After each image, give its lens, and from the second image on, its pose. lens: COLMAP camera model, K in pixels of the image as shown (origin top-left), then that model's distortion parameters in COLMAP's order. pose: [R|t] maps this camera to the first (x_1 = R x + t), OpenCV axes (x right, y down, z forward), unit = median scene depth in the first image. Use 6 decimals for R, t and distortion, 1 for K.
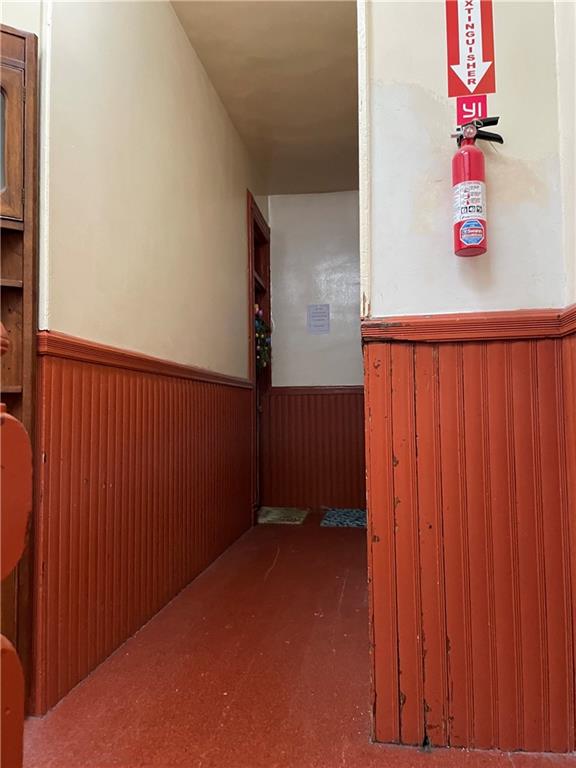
lens RADIAL K [[586.8, 0, 284.4], [0, 586.8, 379.0], [0, 0, 1]] dist [0.077075, -0.094150]
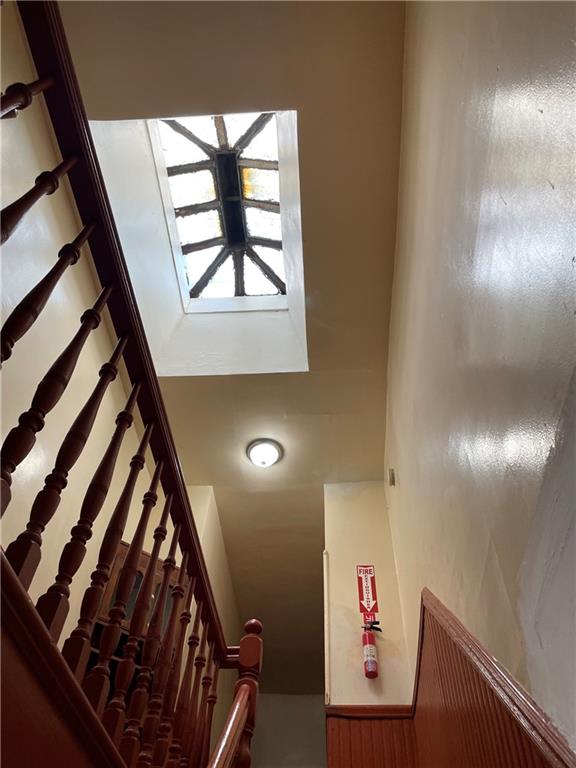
lens RADIAL K [[586.8, 0, 293.7], [0, 586.8, 379.2], [0, 0, 1]] dist [0.077075, -0.094150]
pose [[0.994499, 0.101399, 0.026261, -0.168145], [-0.045337, 0.642721, -0.764758, 0.821228], [-0.094425, 0.759360, 0.643782, -1.333651]]
